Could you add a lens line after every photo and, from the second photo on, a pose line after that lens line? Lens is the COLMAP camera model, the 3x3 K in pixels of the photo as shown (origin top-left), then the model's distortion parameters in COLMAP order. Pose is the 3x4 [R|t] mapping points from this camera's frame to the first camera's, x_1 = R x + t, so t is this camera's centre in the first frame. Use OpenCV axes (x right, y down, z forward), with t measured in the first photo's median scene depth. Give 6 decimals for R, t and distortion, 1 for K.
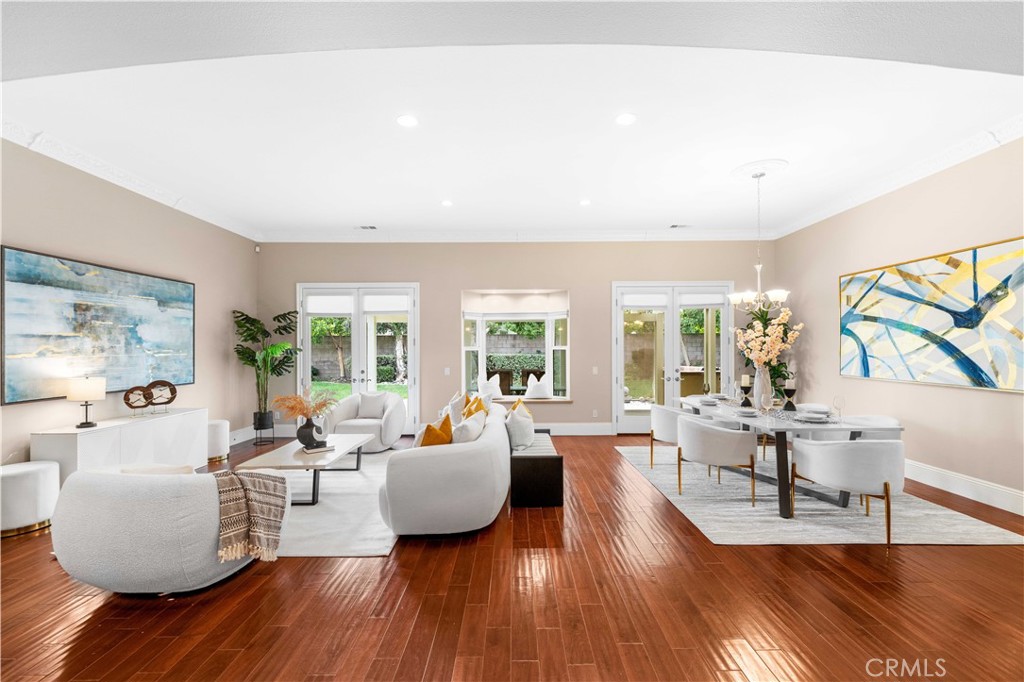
lens RADIAL K [[420.8, 0, 513.0], [0, 420.8, 348.7], [0, 0, 1]] dist [0.001629, -0.000492]
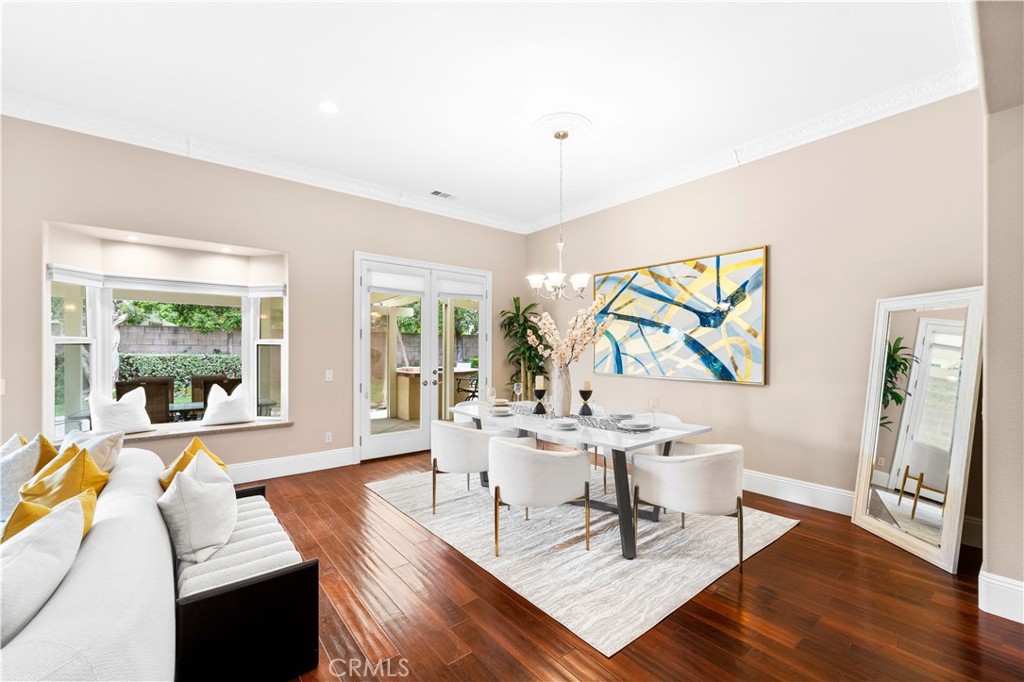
lens RADIAL K [[420.8, 0, 517.2], [0, 420.8, 351.4], [0, 0, 1]] dist [0.001629, -0.000492]
pose [[0.772520, 0.005080, 0.634971, -0.008061], [-0.007377, 0.999972, 0.000975, 0.012719], [-0.634948, -0.005437, 0.772536, 0.360445]]
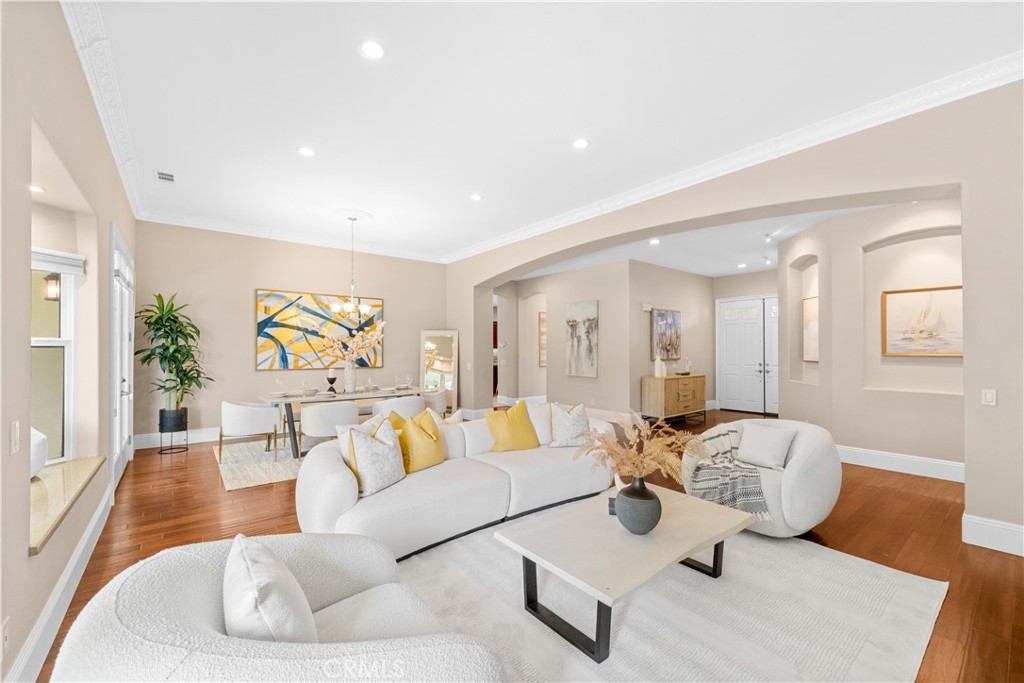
lens RADIAL K [[420.8, 0, 502.9], [0, 420.8, 343.2], [0, 0, 1]] dist [0.001629, -0.000492]
pose [[-0.624762, 0.011416, 0.780732, -0.672672], [0.001071, 0.999905, -0.013764, 0.003879], [-0.780814, -0.007763, -0.624715, 1.290018]]
